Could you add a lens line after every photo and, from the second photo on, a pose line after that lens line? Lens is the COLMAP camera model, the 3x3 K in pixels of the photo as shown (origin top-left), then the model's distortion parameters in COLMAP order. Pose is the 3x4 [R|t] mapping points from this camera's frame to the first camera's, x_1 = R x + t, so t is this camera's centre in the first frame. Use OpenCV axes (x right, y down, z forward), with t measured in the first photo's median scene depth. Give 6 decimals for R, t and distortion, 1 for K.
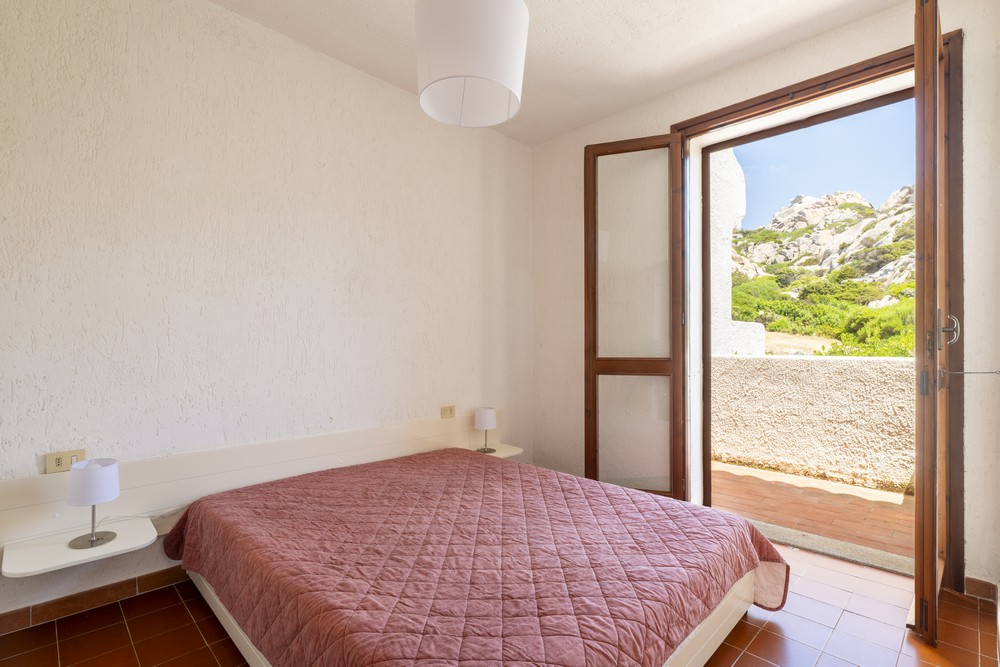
lens RADIAL K [[477.8, 0, 481.5], [0, 477.8, 344.0], [0, 0, 1]] dist [-0.000073, -0.000605]
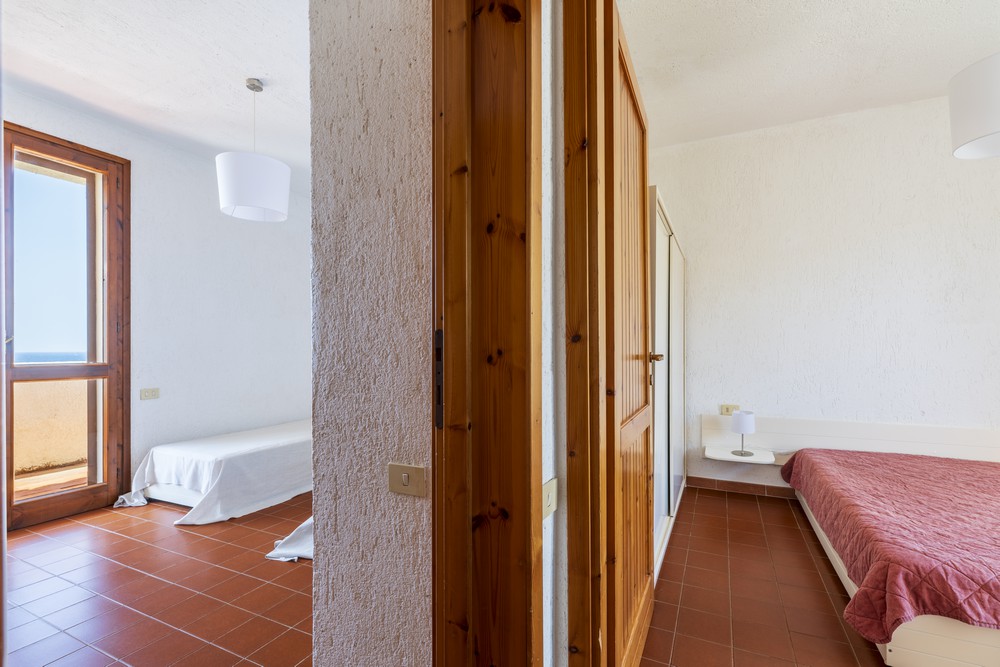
lens RADIAL K [[447.0, 0, 516.1], [0, 447.0, 348.7], [0, 0, 1]] dist [0.001769, 0.000154]
pose [[0.375154, -0.003315, -0.926957, 0.440263], [0.001449, 0.999994, -0.002990, 0.004233], [0.926962, -0.000221, 0.375156, -0.440138]]
